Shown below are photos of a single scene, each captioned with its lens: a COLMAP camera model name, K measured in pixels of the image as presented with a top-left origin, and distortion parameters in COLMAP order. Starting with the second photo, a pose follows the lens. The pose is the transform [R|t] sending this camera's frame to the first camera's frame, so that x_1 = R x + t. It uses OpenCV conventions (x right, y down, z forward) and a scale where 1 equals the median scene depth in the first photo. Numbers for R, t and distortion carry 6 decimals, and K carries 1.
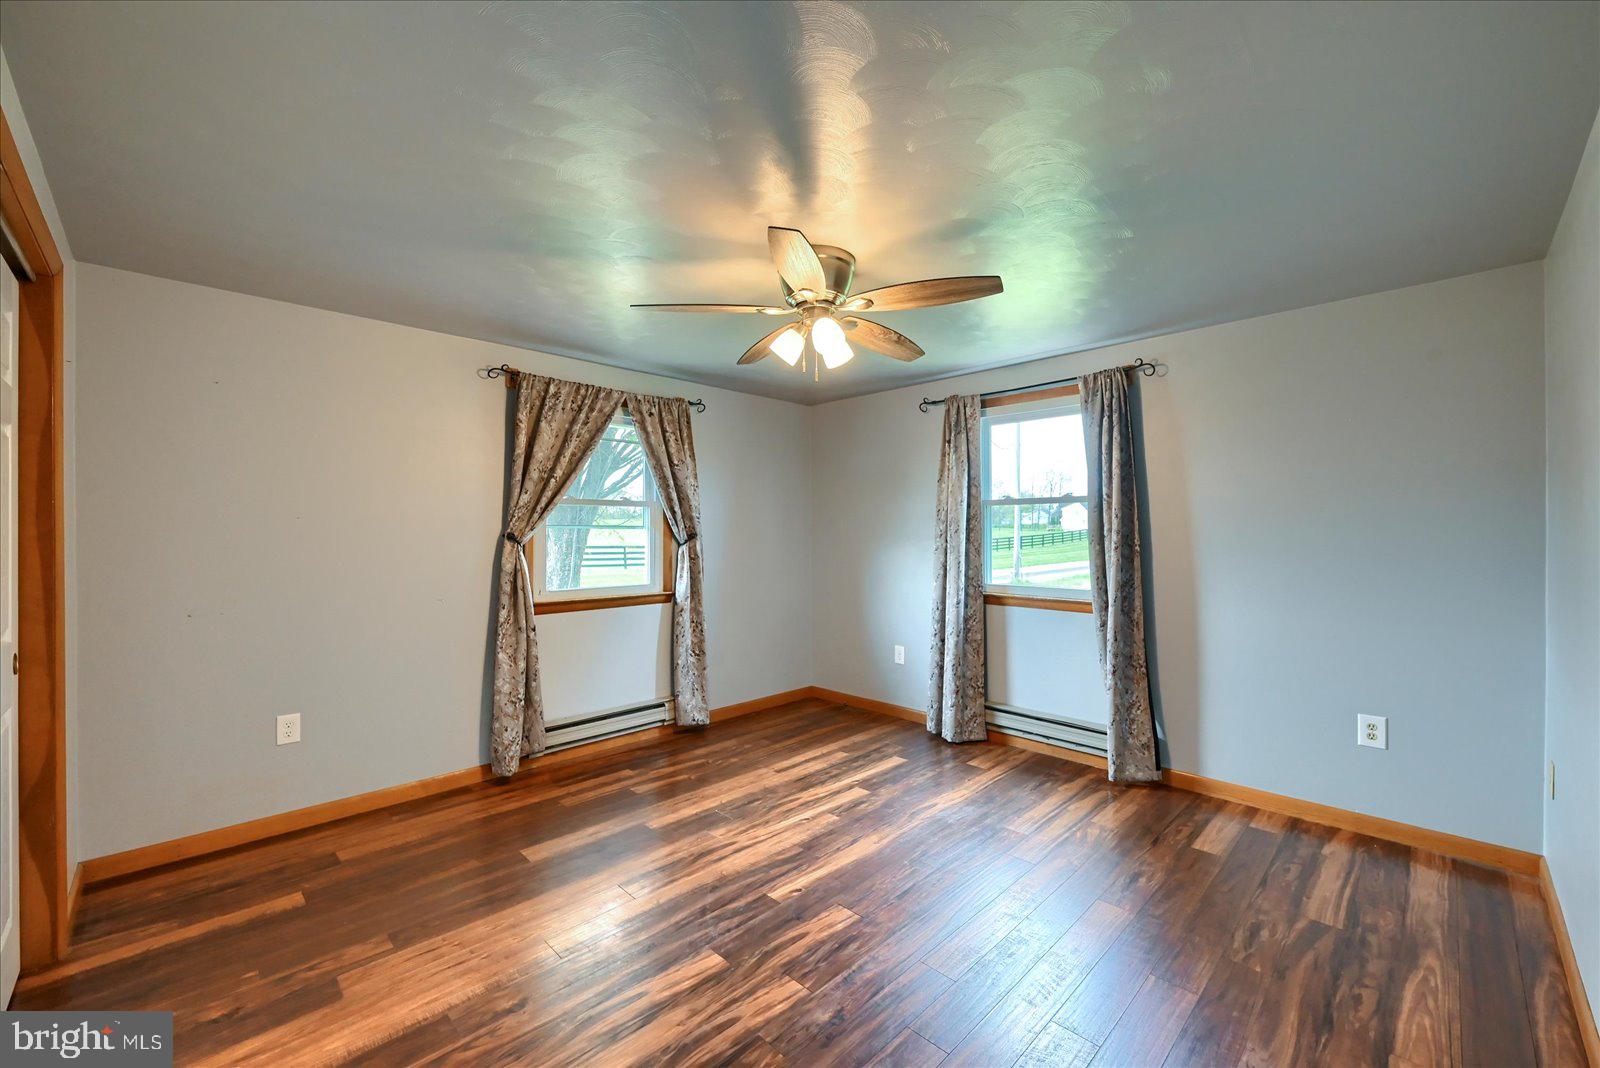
lens RADIAL K [[635.0, 0, 803.1], [0, 635.0, 539.4], [0, 0, 1]] dist [0.000467, -0.000168]
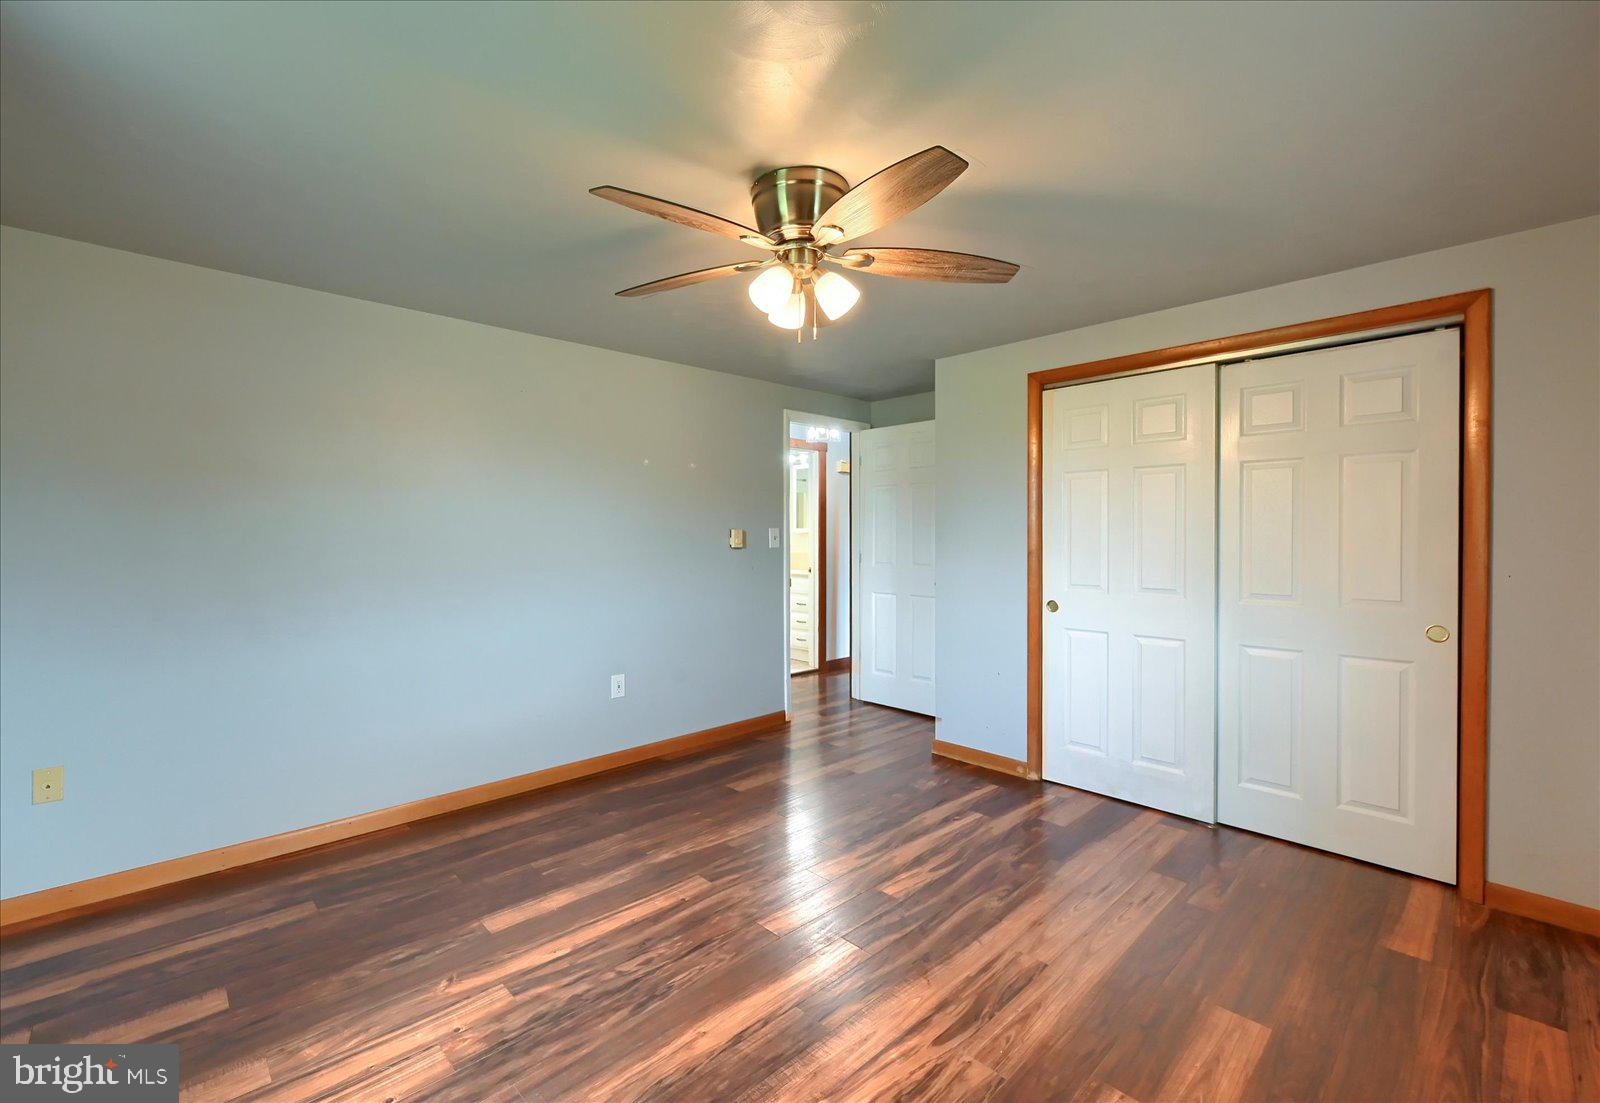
lens RADIAL K [[653.2, 0, 794.6], [0, 653.2, 535.8], [0, 0, 1]] dist [0.002470, -0.000186]
pose [[-0.999995, 0.000550, 0.003152, 0.022888], [0.000564, 0.999991, 0.004245, -0.002972], [-0.003150, 0.004247, -0.999986, 1.528175]]
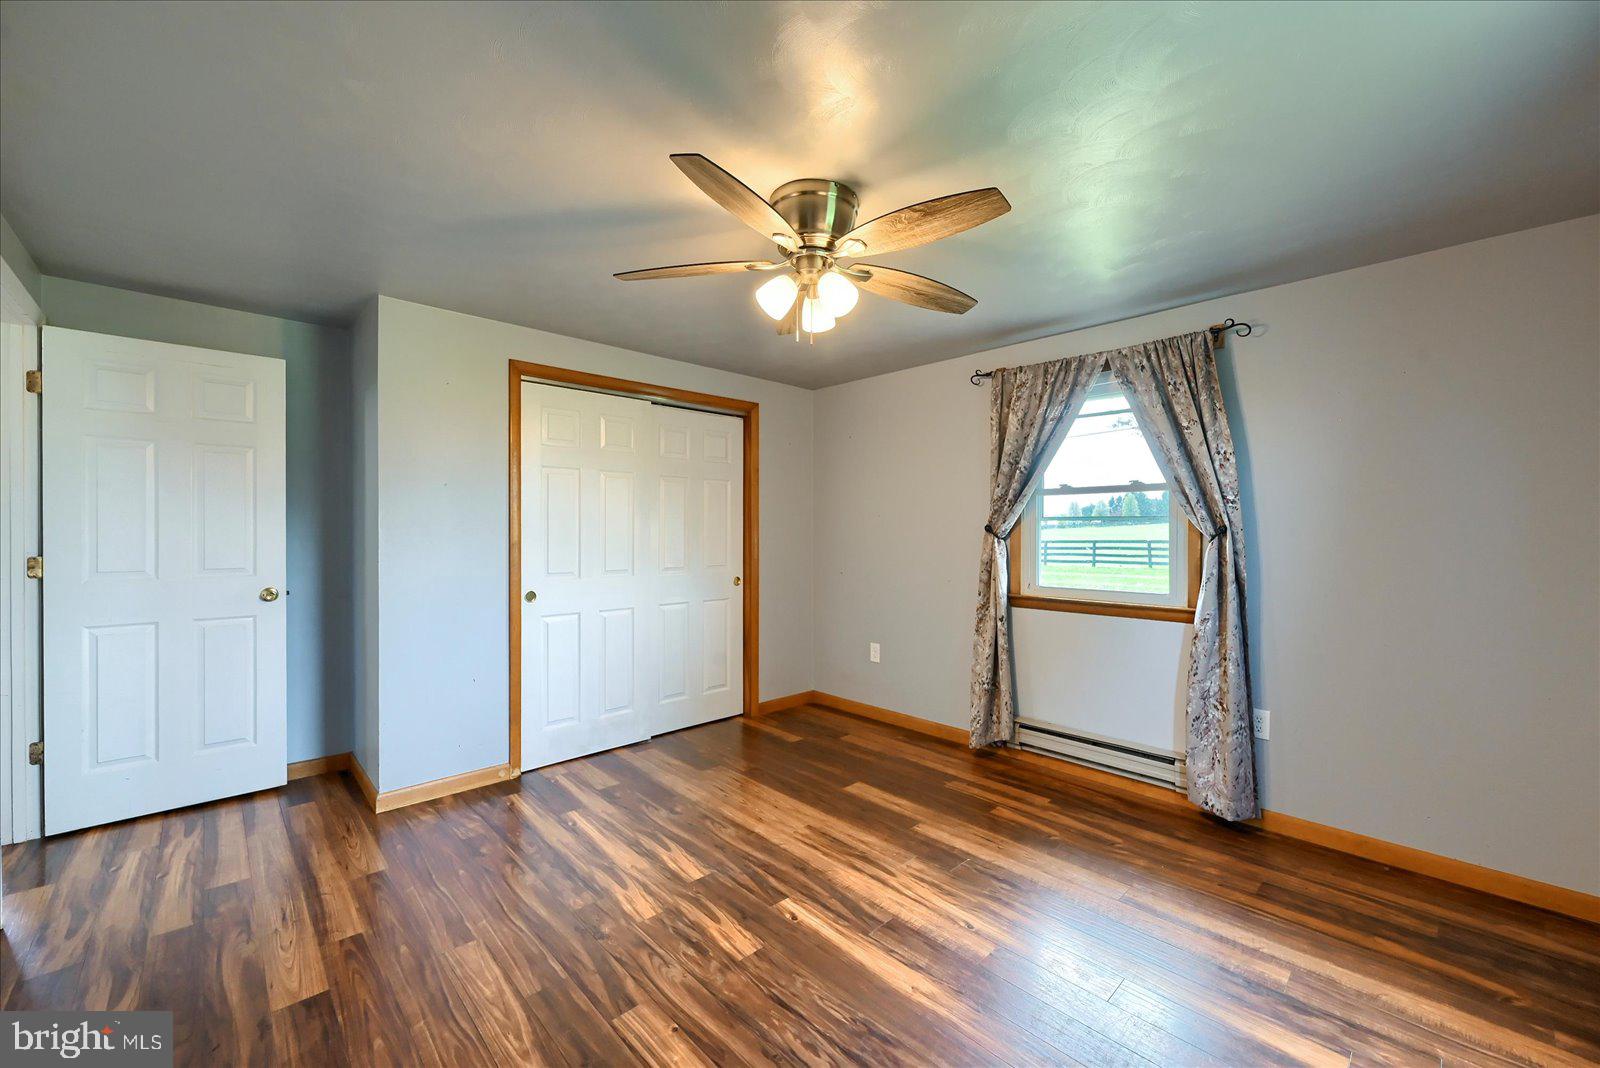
lens RADIAL K [[635.0, 0, 789.5], [0, 635.0, 529.7], [0, 0, 1]] dist [0.000467, -0.000168]
pose [[-0.033896, -0.000319, -0.999425, 0.731524], [-0.009675, 0.999953, 0.000009, 0.002259], [0.999379, 0.009670, -0.033897, 0.834752]]
